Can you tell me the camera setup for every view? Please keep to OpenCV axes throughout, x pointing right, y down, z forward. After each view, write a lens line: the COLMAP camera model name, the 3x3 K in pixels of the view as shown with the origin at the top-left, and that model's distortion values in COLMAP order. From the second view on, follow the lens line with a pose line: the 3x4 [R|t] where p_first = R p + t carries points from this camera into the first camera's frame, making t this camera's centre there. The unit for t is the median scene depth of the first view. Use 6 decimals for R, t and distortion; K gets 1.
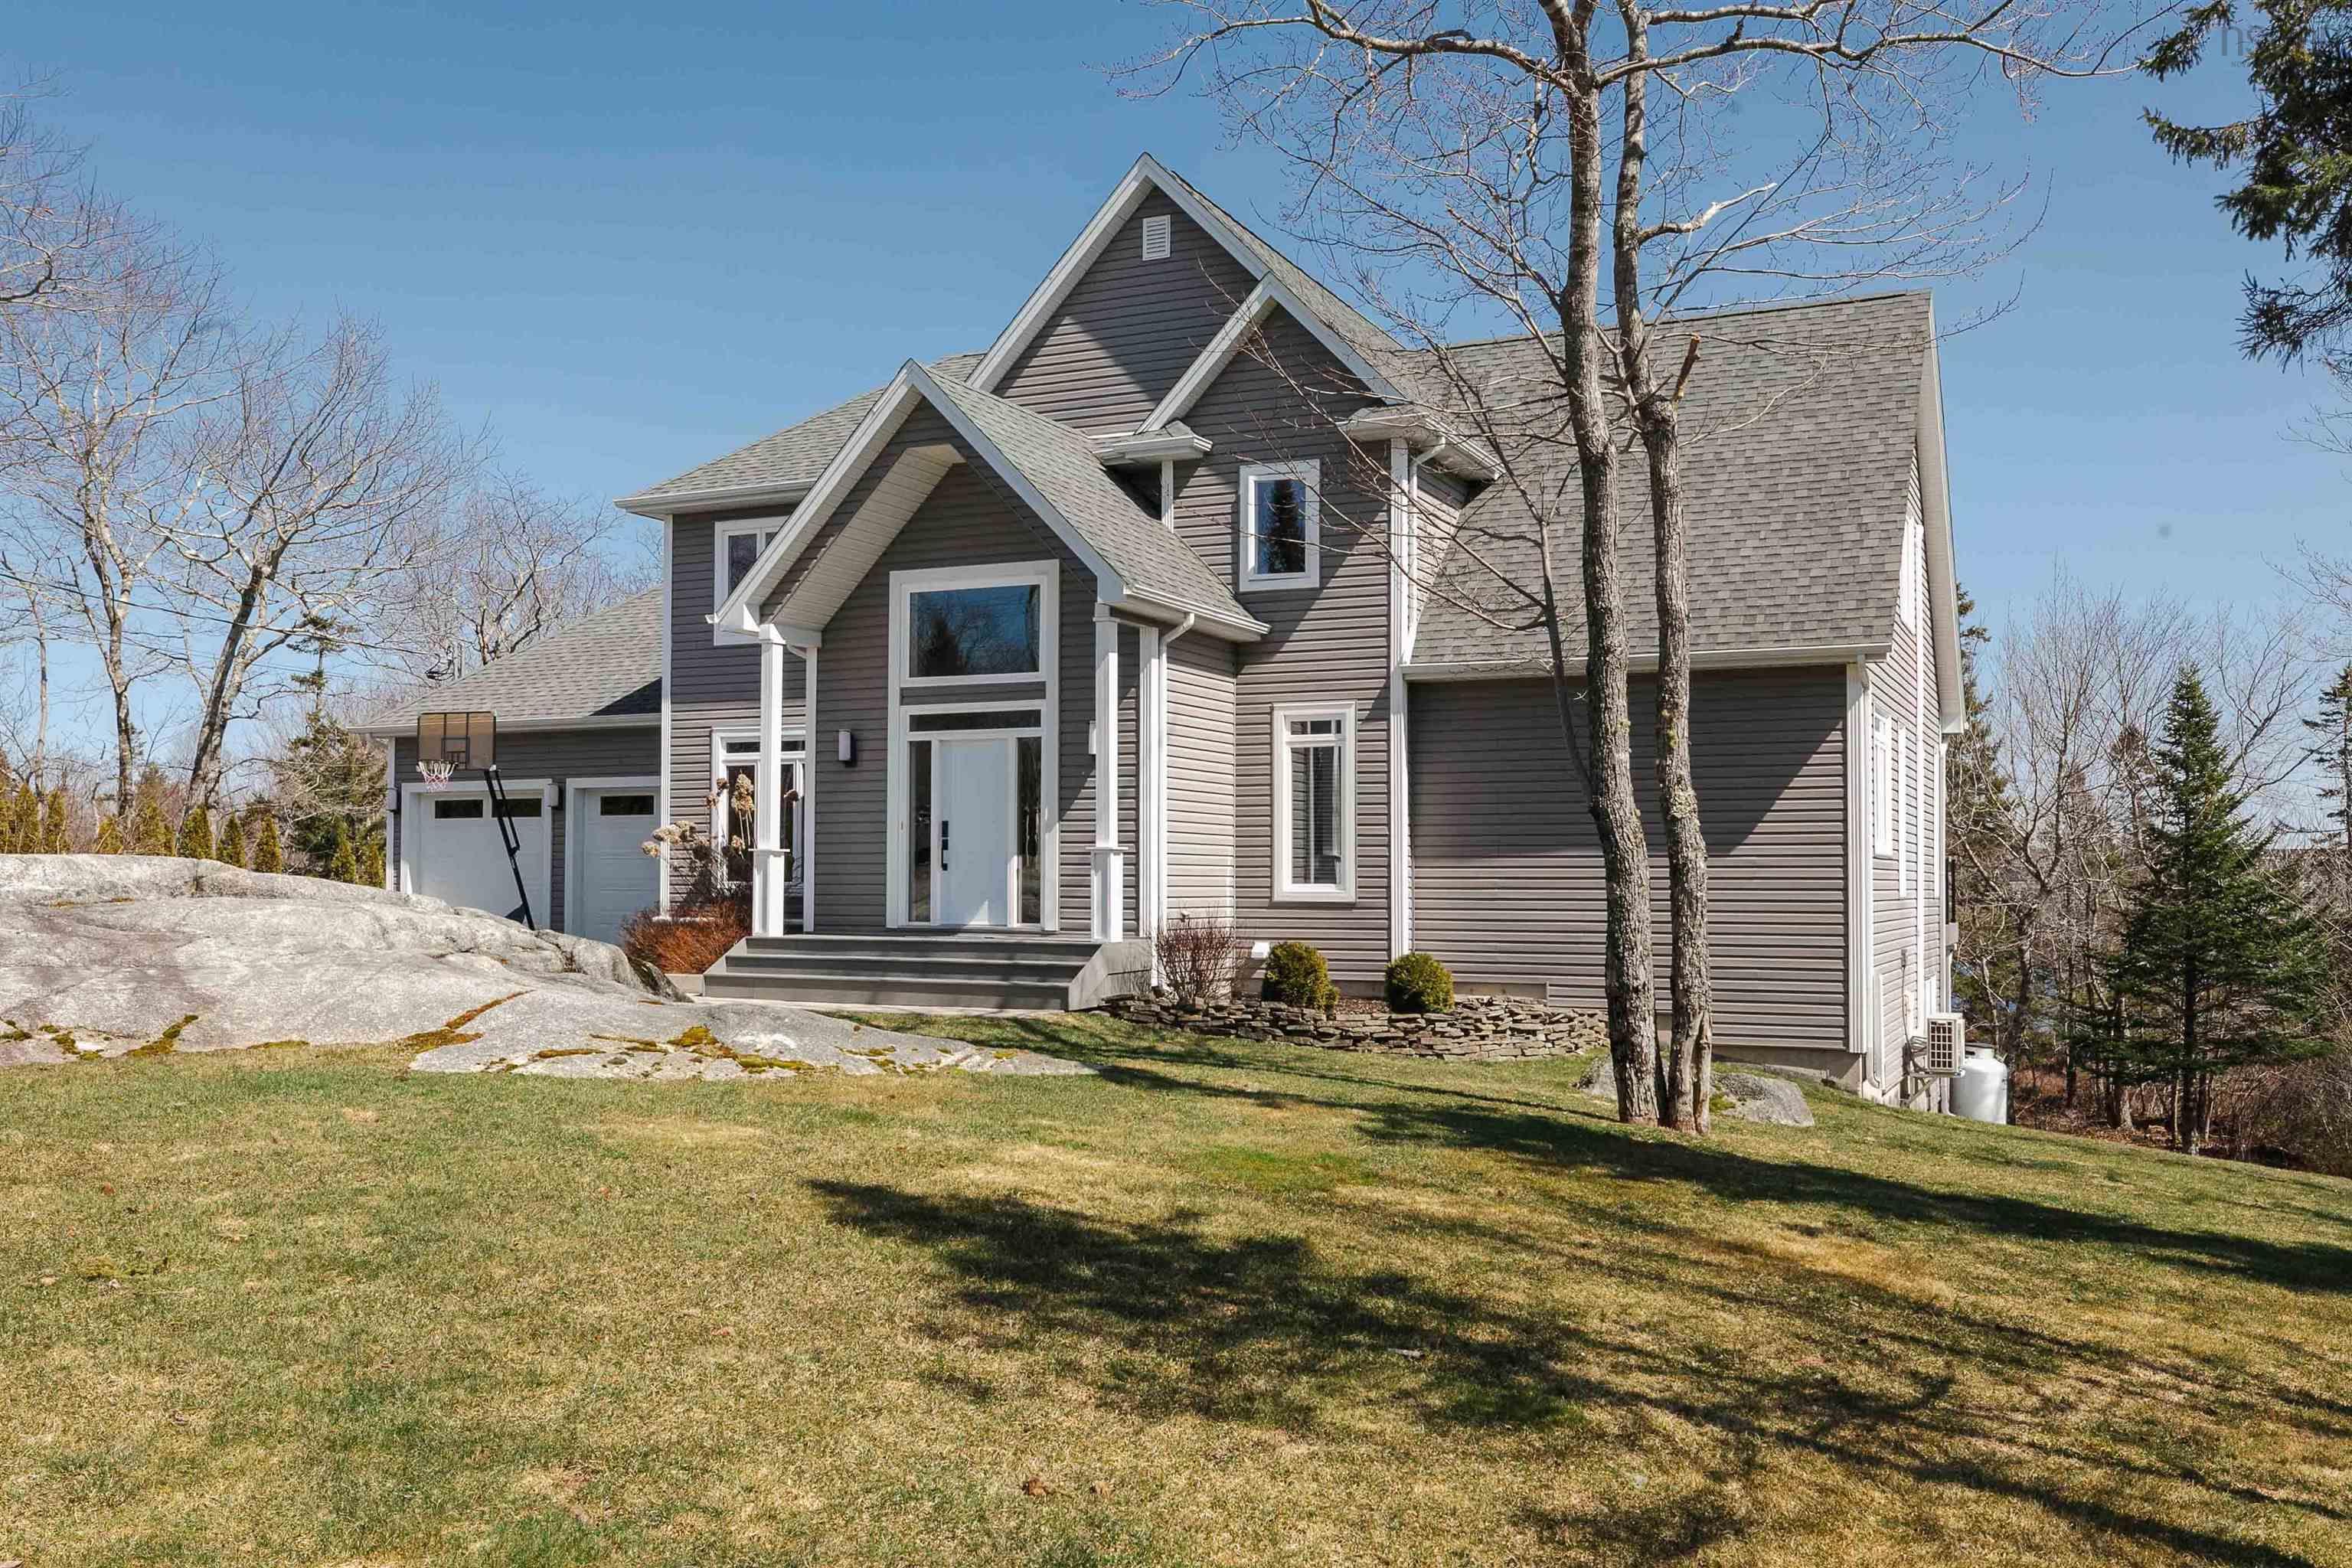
lens RADIAL K [[1996.6, 0, 1166.9], [0, 1996.6, 825.5], [0, 0, 1]] dist [-0.009624, -0.000813]
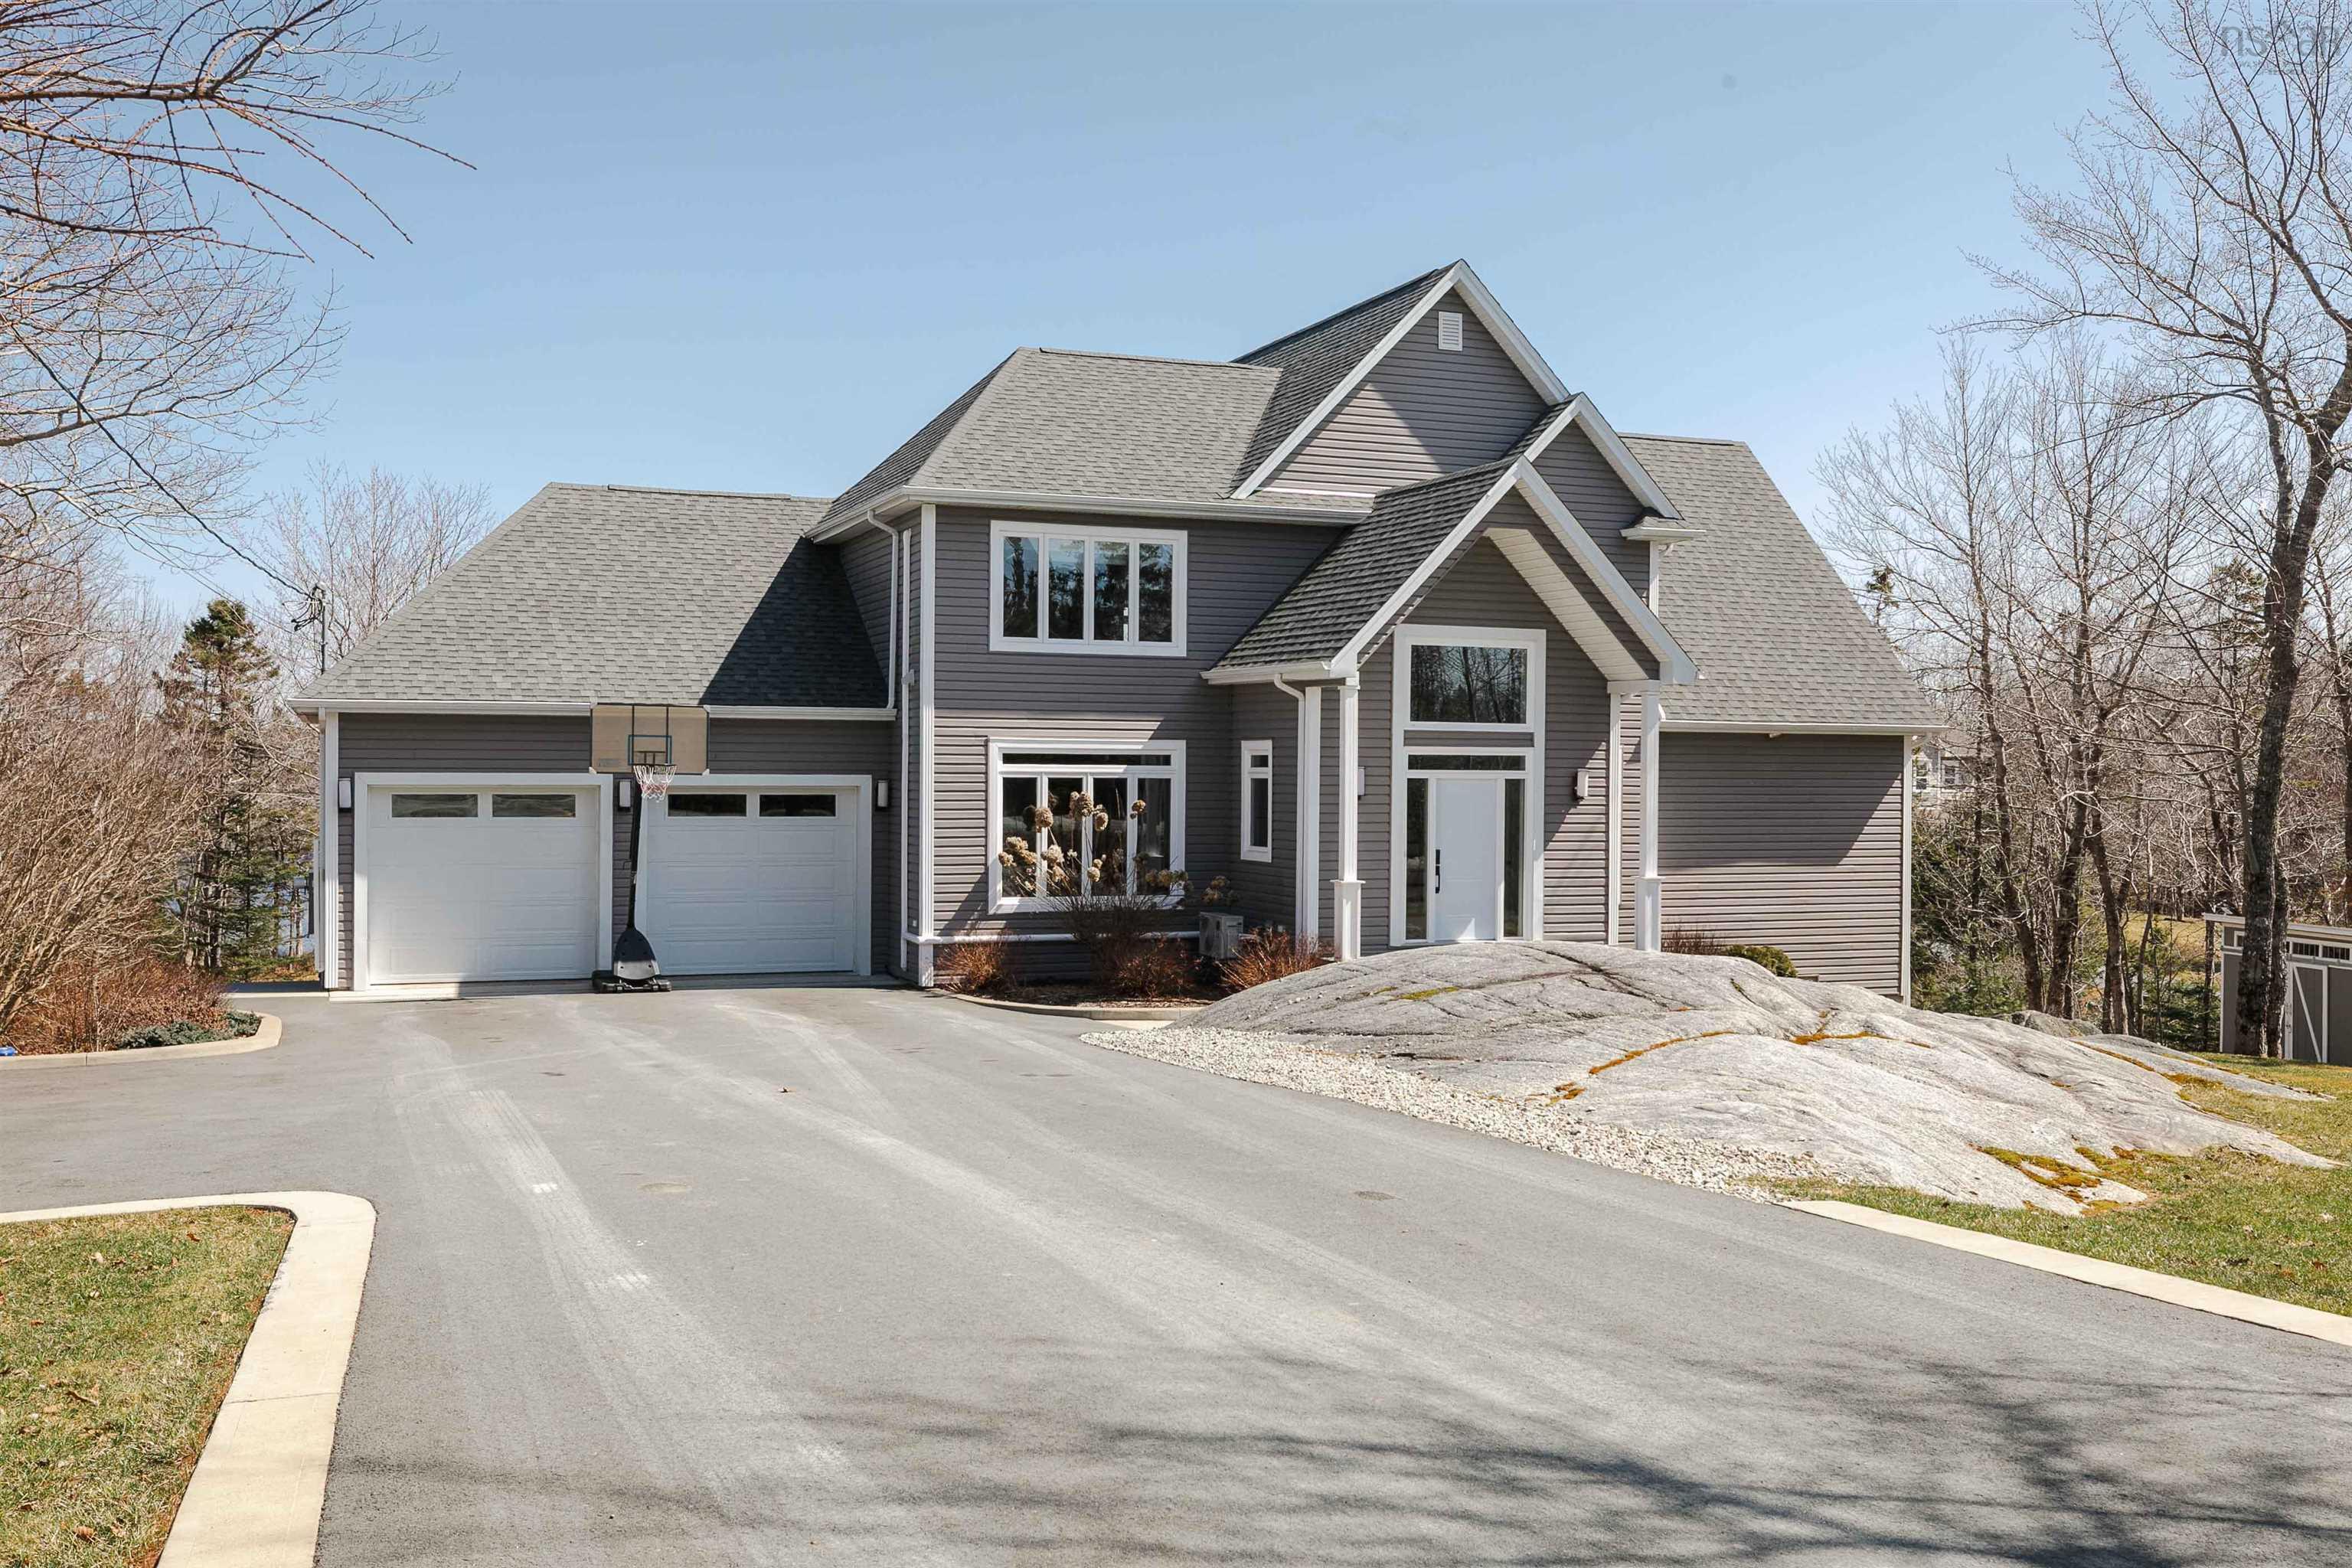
lens RADIAL K [[2173.4, 0, 1178.9], [0, 2173.4, 786.6], [0, 0, 1]] dist [0.008871, 0.000000]
pose [[0.678656, -0.005407, 0.734436, -1.114088], [-0.027662, 0.999075, 0.032917, -0.074399], [-0.733935, -0.042655, 0.677879, 0.272600]]
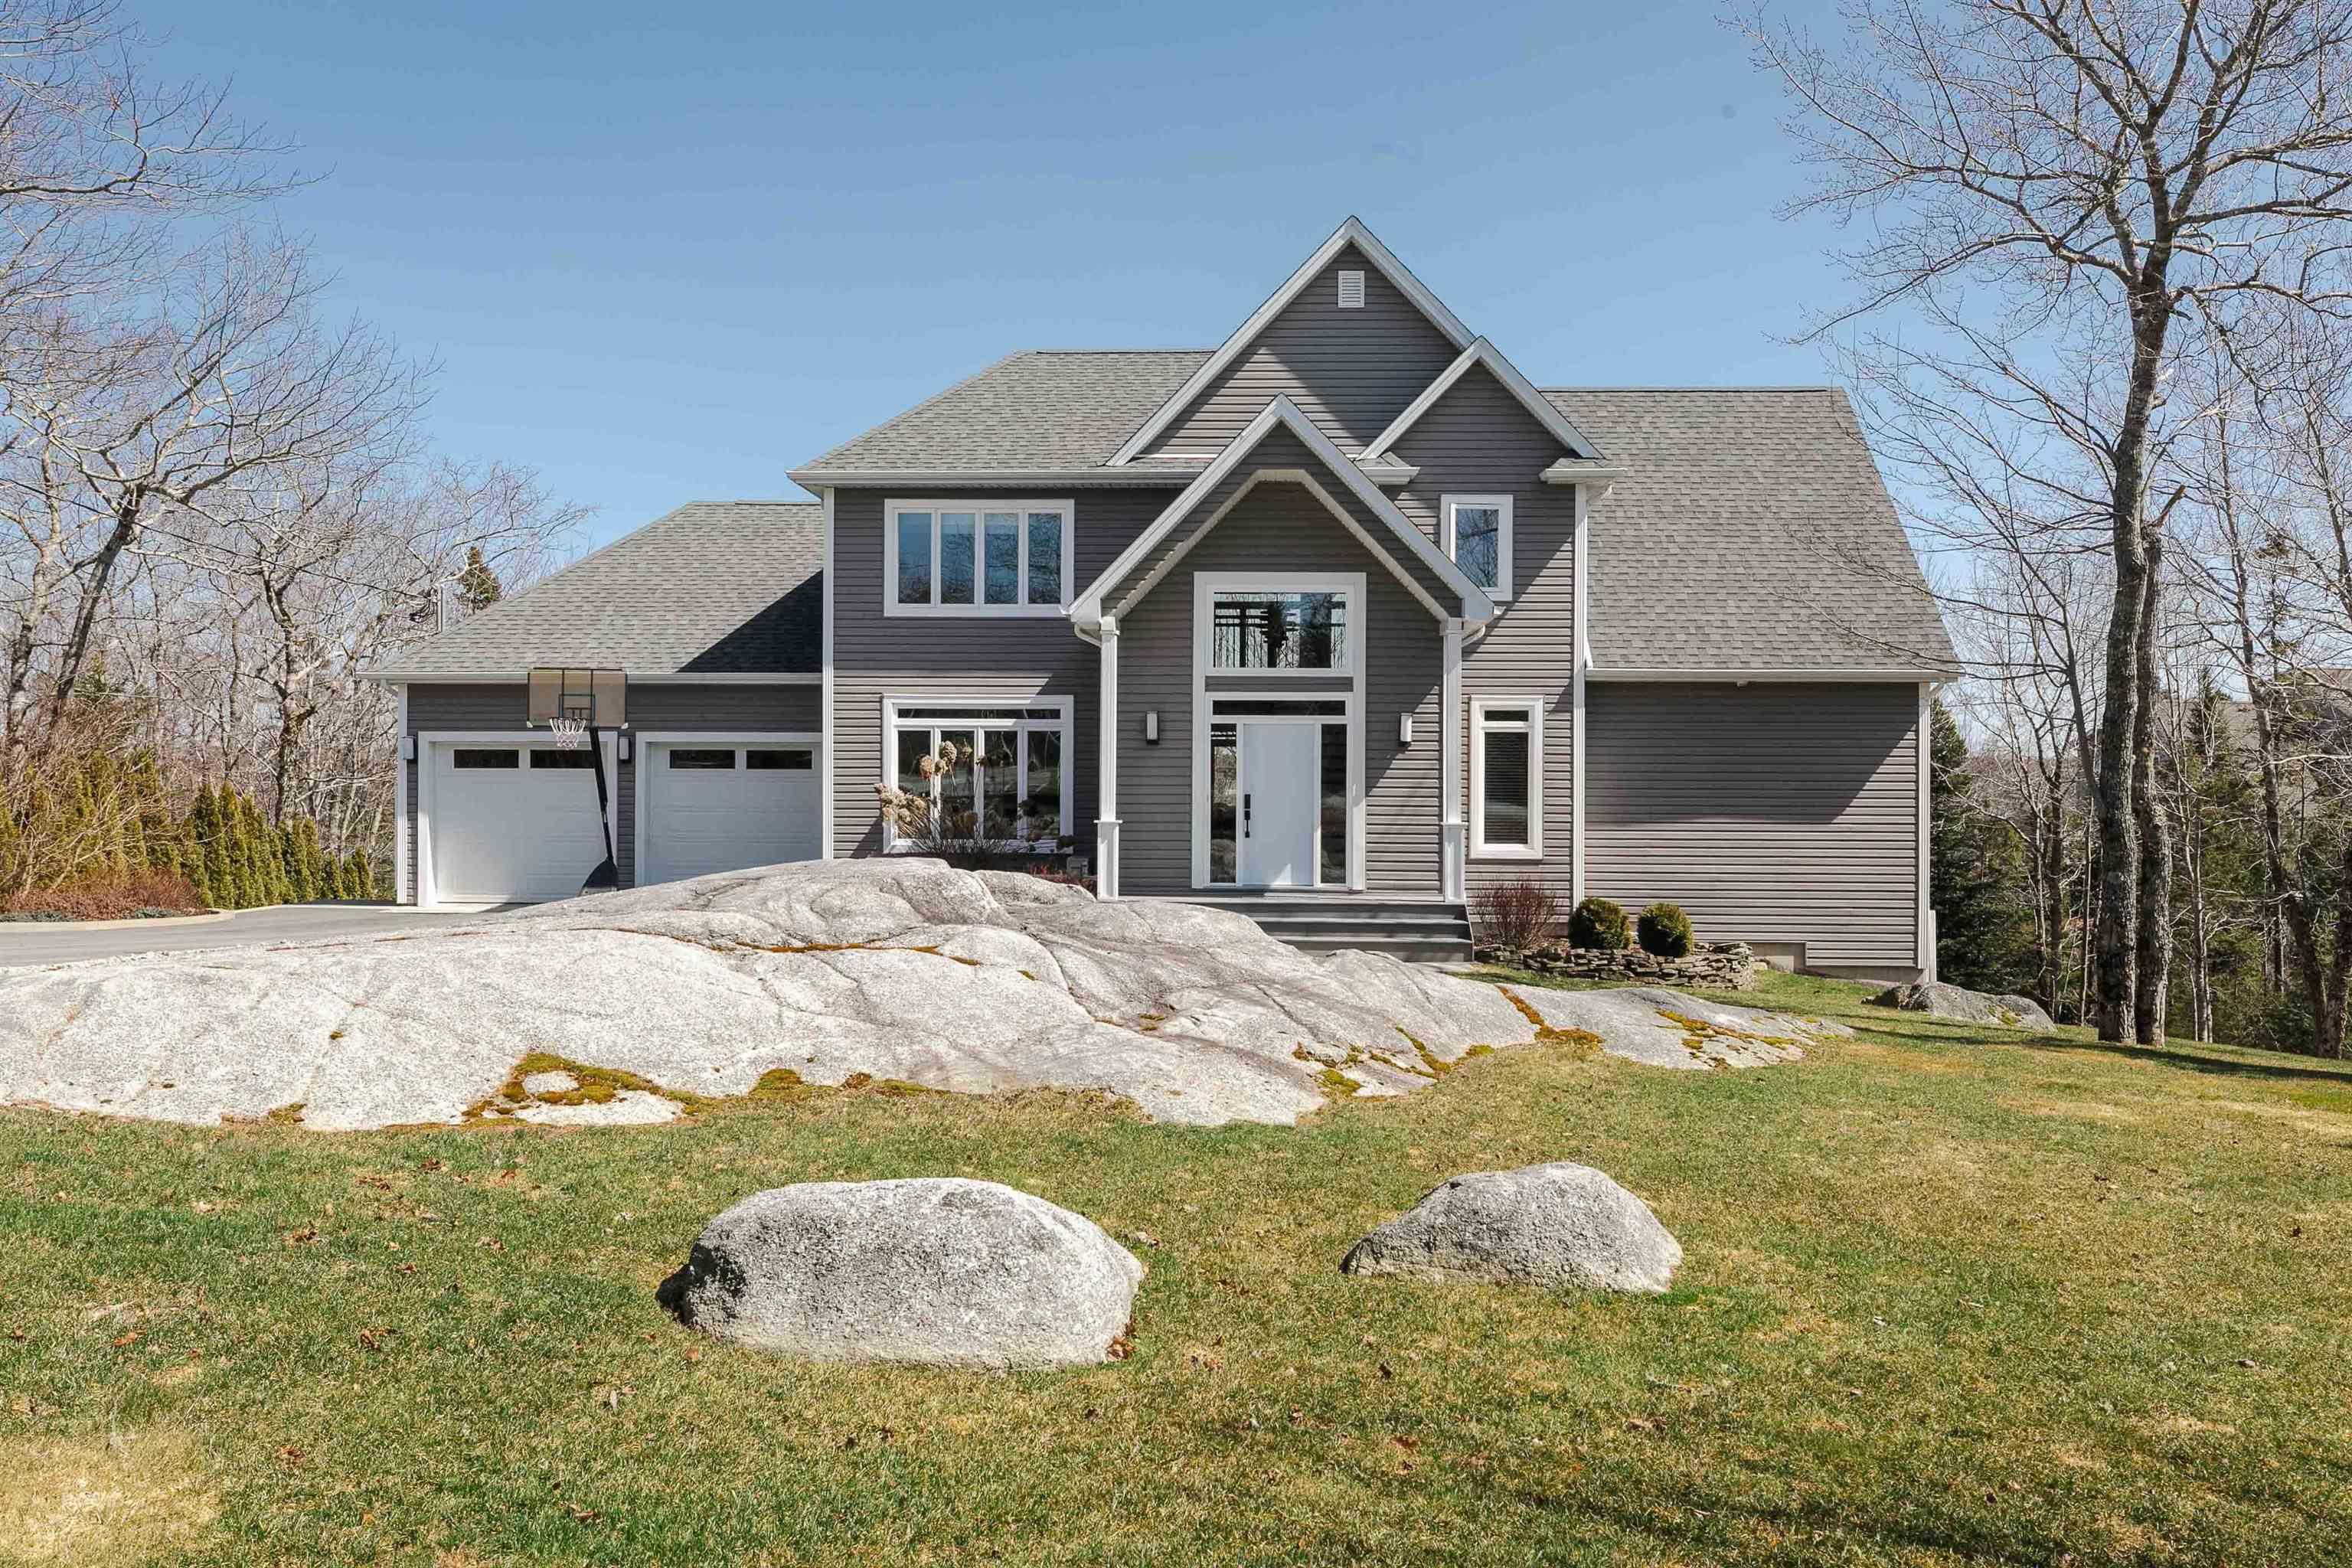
lens RADIAL K [[1807.5, 0, 1172.9], [0, 1807.5, 779.6], [0, 0, 1]] dist [0.000724, 0.001582]
pose [[0.918019, 0.000902, 0.396535, -0.559741], [-0.013417, 0.999495, 0.028788, -0.039914], [-0.396309, -0.031749, 0.917568, 0.067176]]
